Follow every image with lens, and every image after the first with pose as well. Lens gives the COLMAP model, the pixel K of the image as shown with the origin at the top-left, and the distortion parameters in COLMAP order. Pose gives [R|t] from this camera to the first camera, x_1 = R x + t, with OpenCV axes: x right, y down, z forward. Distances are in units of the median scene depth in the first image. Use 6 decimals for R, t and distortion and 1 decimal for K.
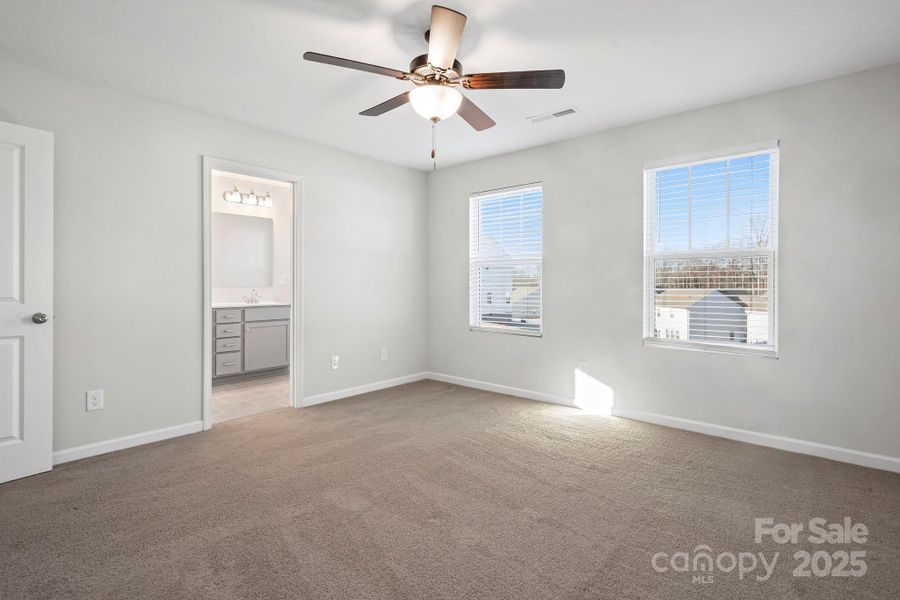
lens RADIAL K [[449.1, 0, 449.8], [0, 449.1, 280.4], [0, 0, 1]] dist [0.002221, 0.000186]
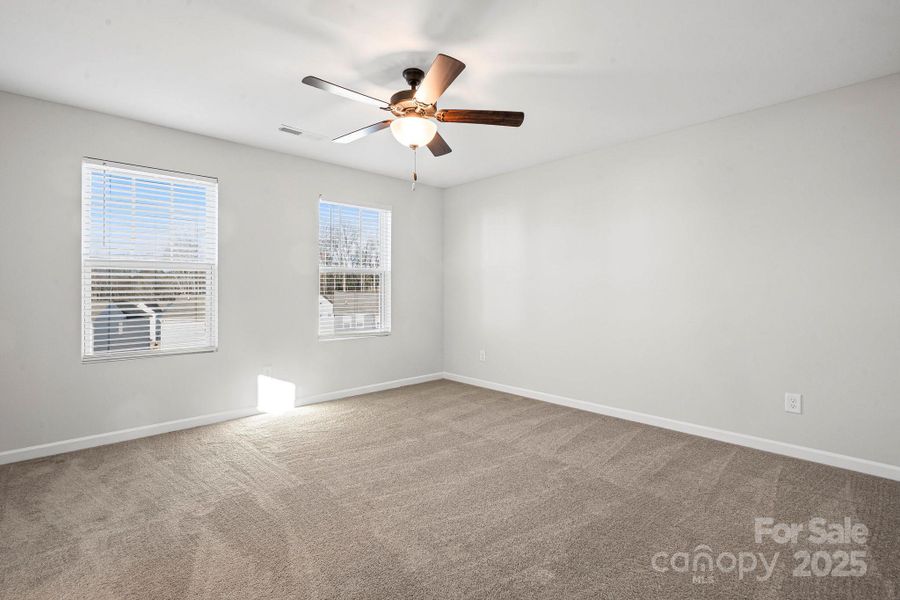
lens RADIAL K [[428.7, 0, 447.7], [0, 428.7, 285.6], [0, 0, 1]] dist [-0.008399, -0.000220]
pose [[0.087846, 0.010574, 0.996078, -0.653866], [-0.003753, 0.999940, -0.010284, 0.002812], [-0.996127, -0.002835, 0.087880, 0.498033]]
